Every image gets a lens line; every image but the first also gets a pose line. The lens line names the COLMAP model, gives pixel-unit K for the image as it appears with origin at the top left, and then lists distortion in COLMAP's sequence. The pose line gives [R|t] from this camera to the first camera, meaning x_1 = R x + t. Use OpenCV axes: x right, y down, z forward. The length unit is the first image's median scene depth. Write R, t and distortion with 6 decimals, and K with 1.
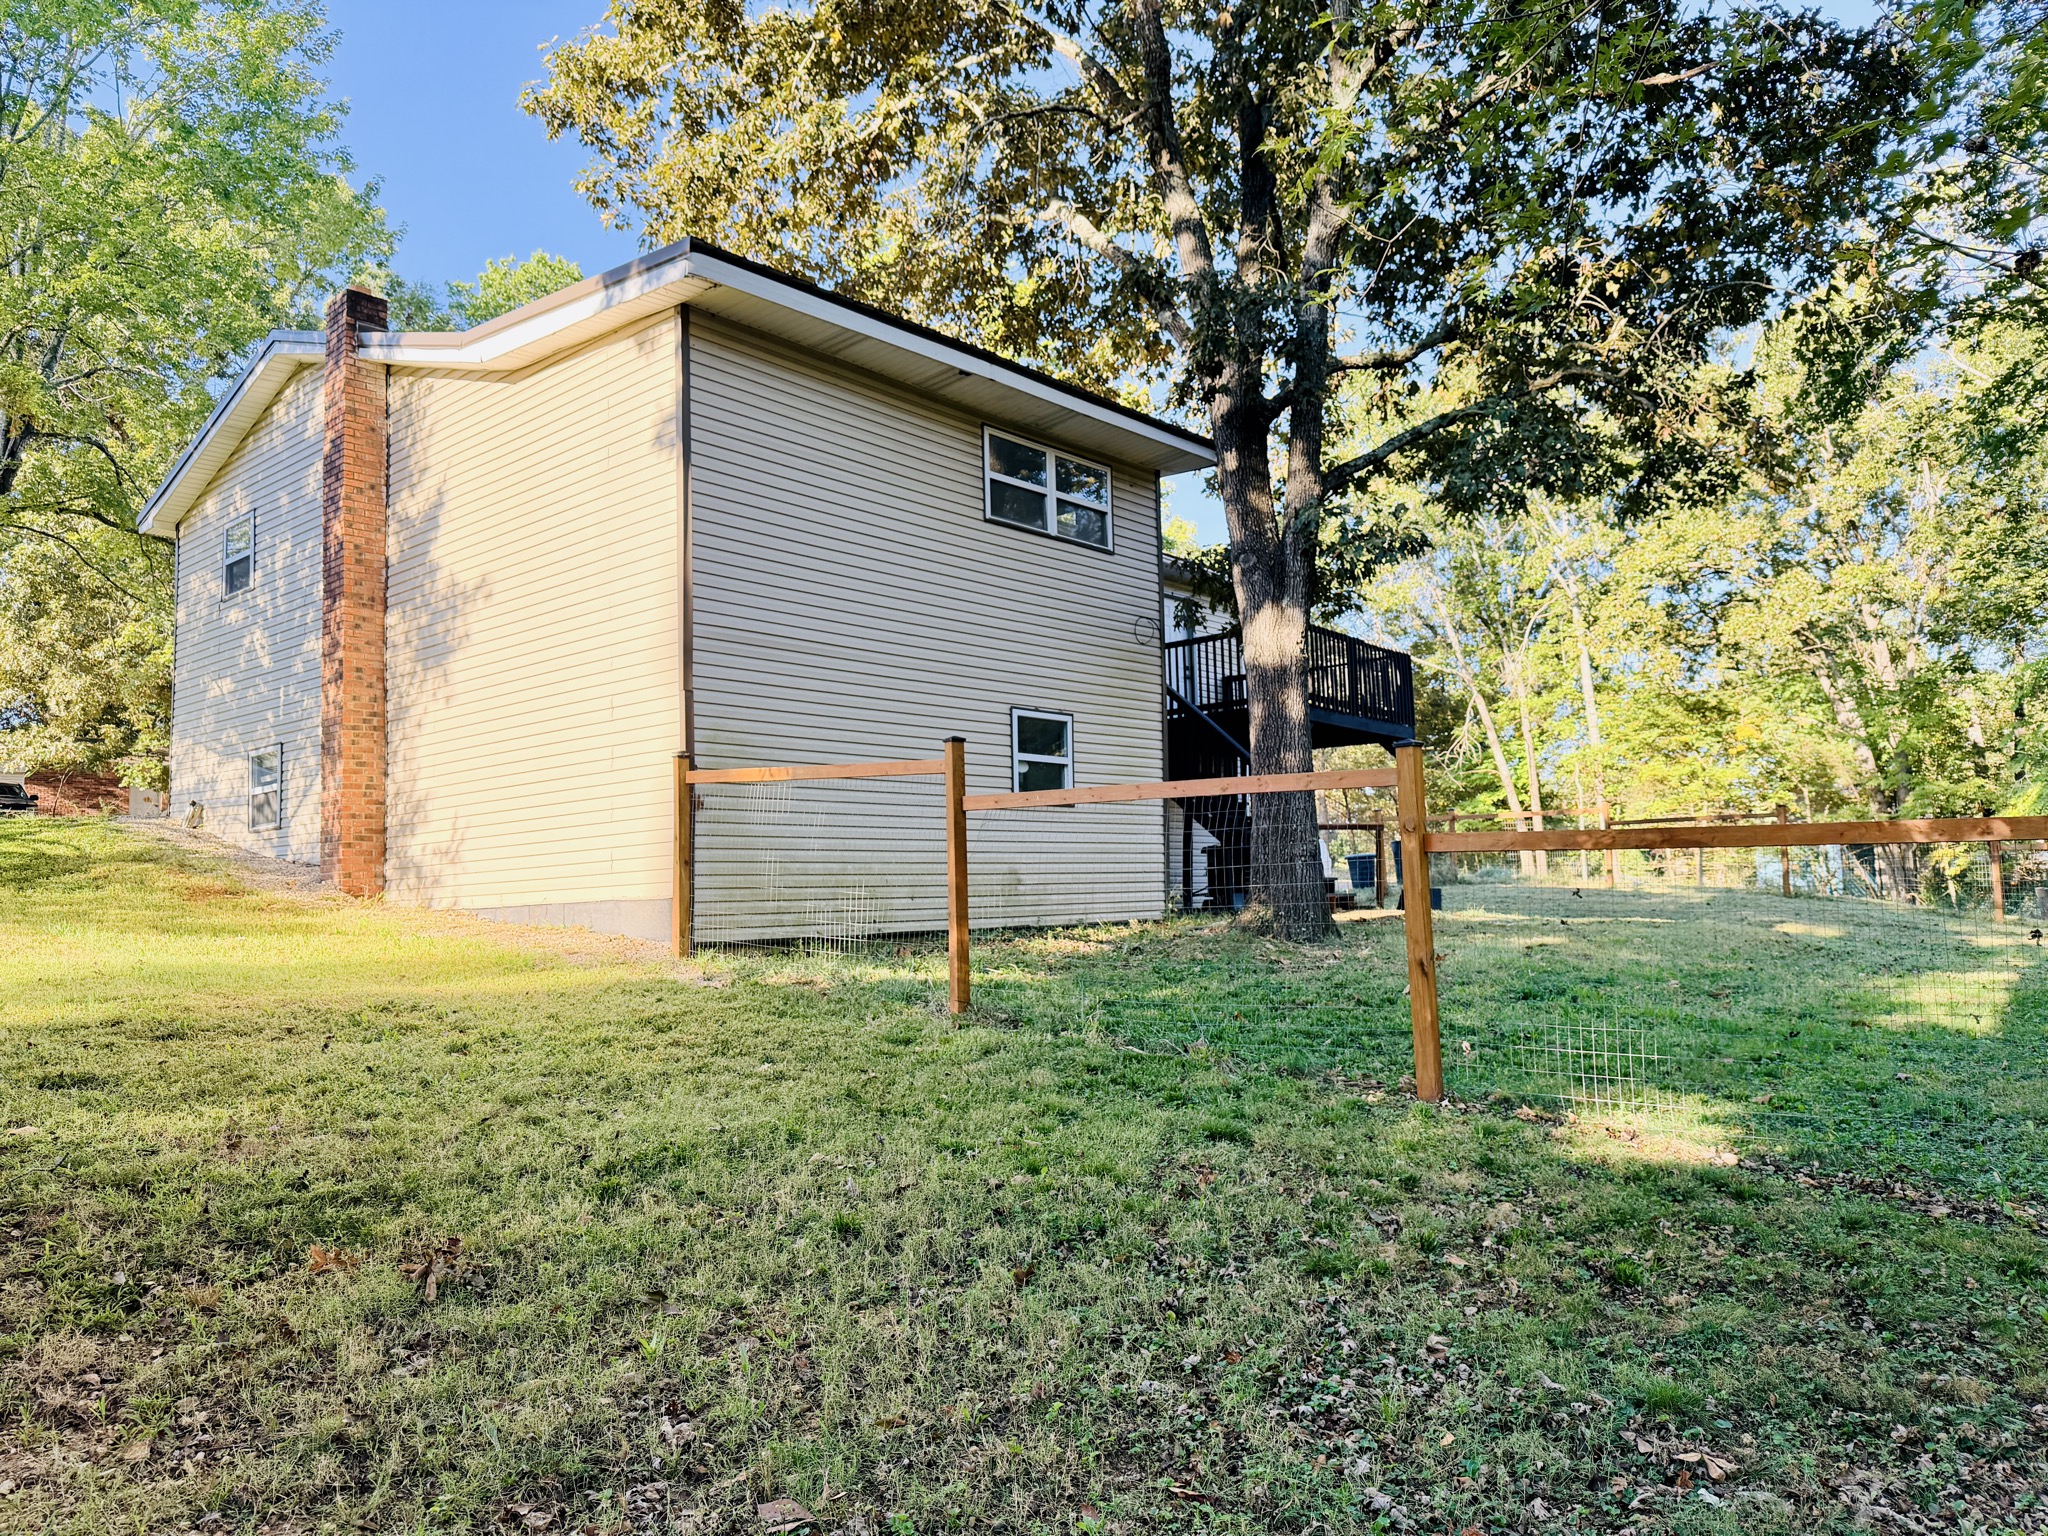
lens RADIAL K [[1392.6, 0, 1024.0], [0, 1392.6, 768.0], [0, 0, 1]] dist [0.060034, -0.059051]
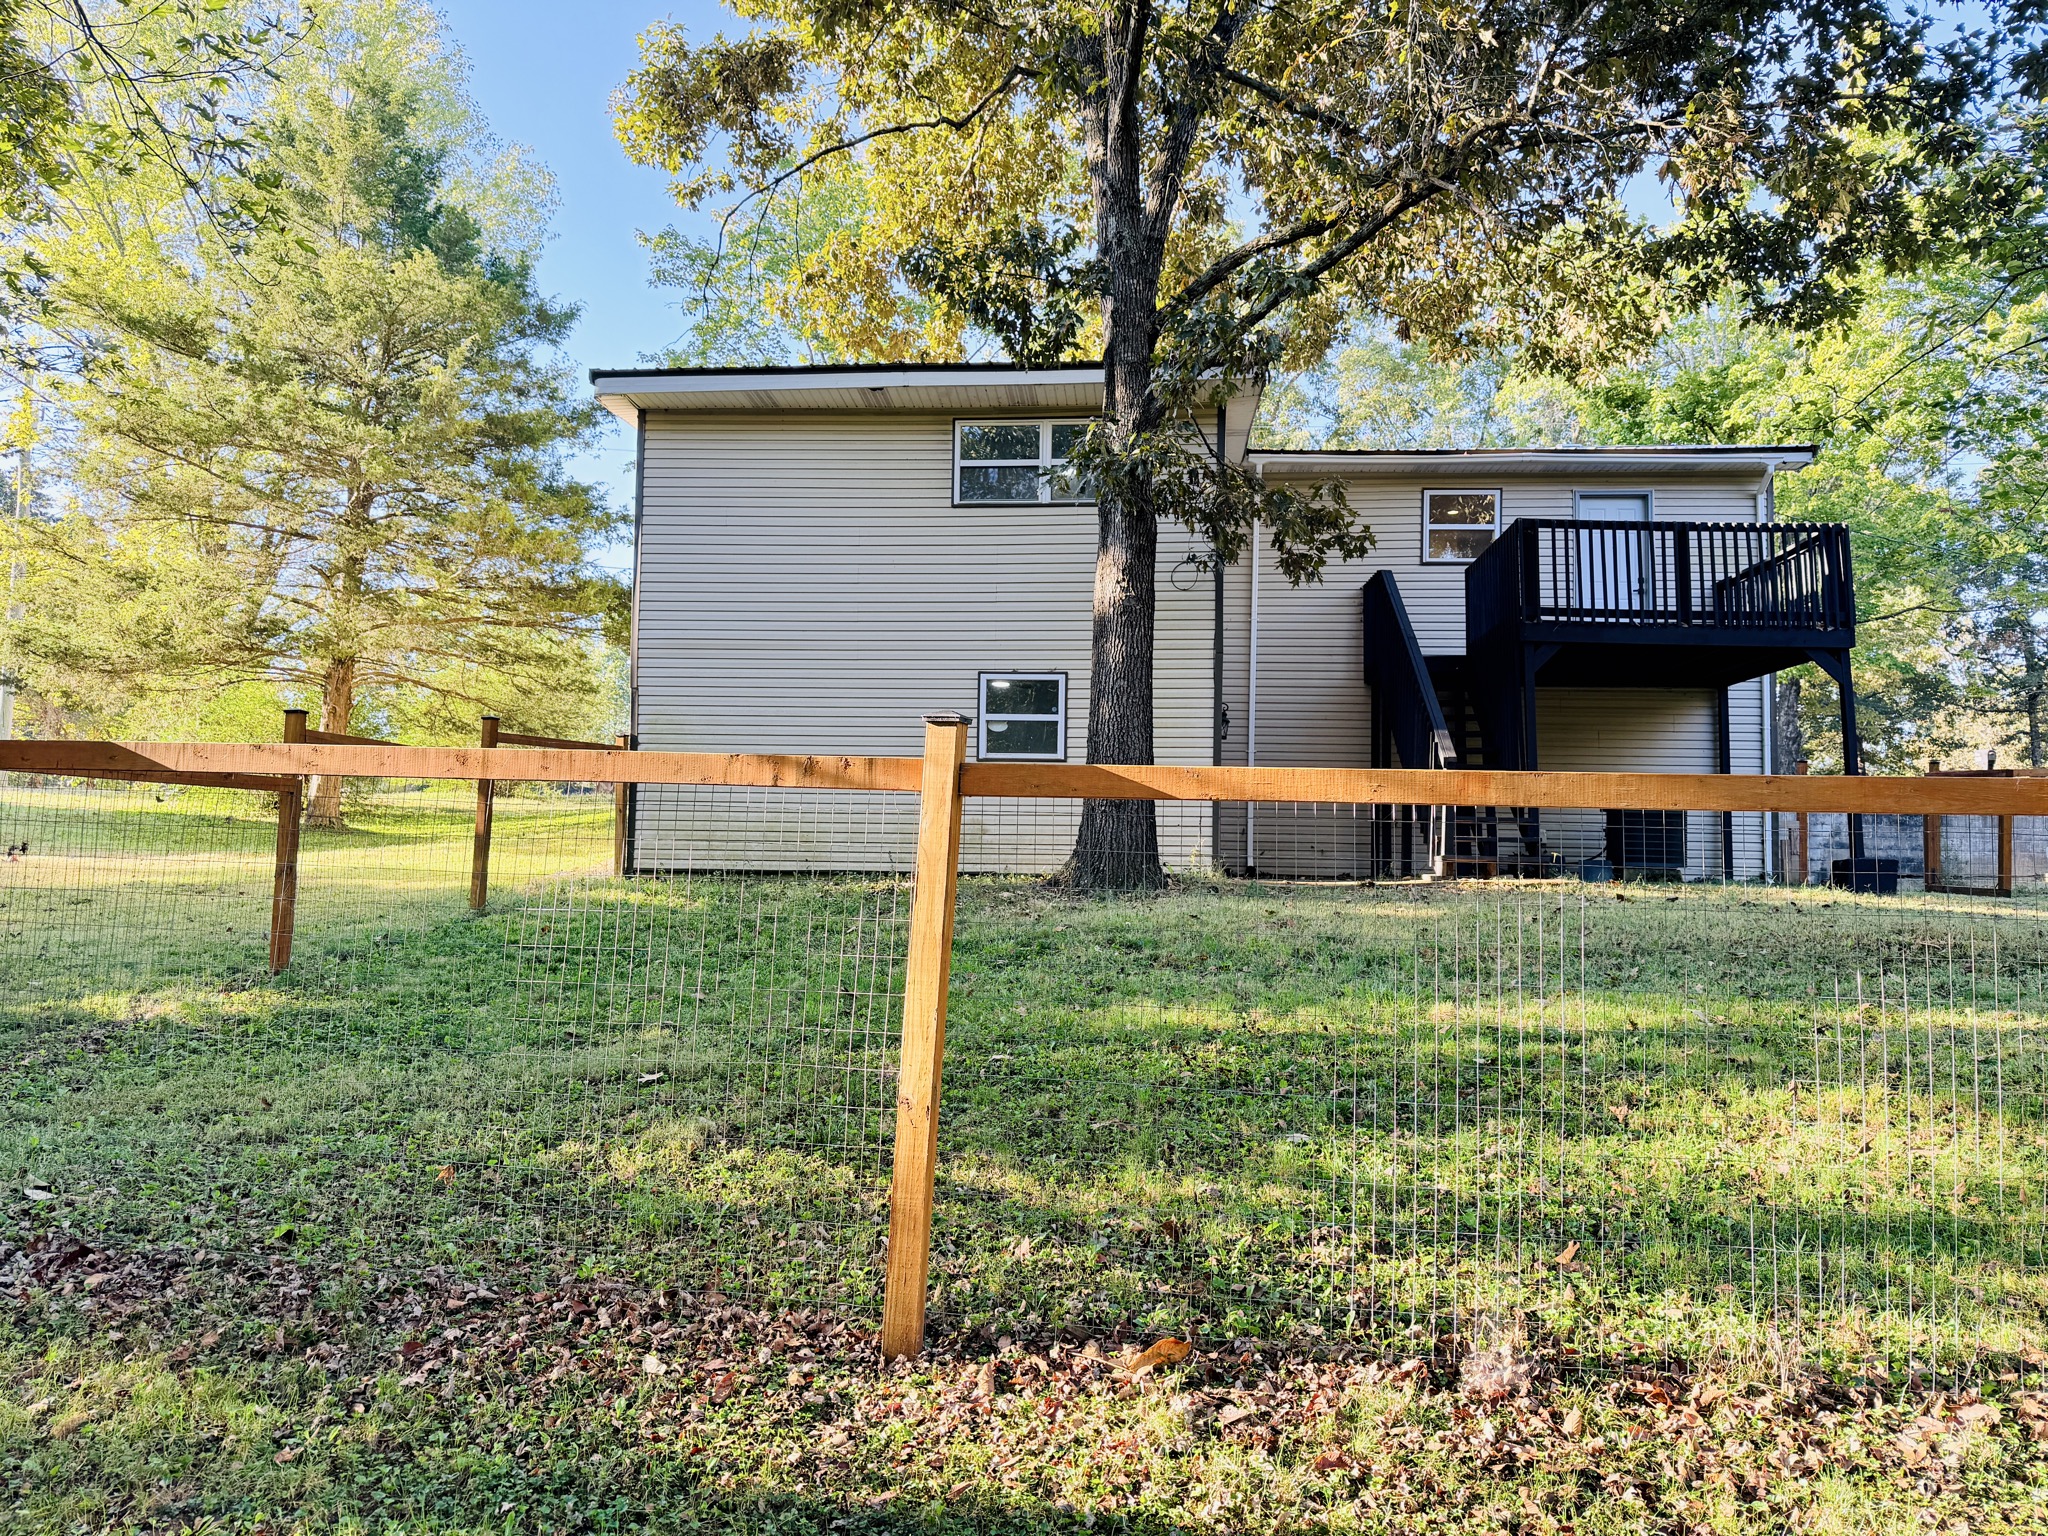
lens RADIAL K [[1392.6, 0, 1024.0], [0, 1392.6, 768.0], [0, 0, 1]] dist [0.060034, -0.059051]
pose [[0.660151, -0.018857, -0.750896, 0.843056], [0.046162, 0.998814, 0.015500, 0.016113], [0.749713, -0.044895, 0.660238, 0.291759]]
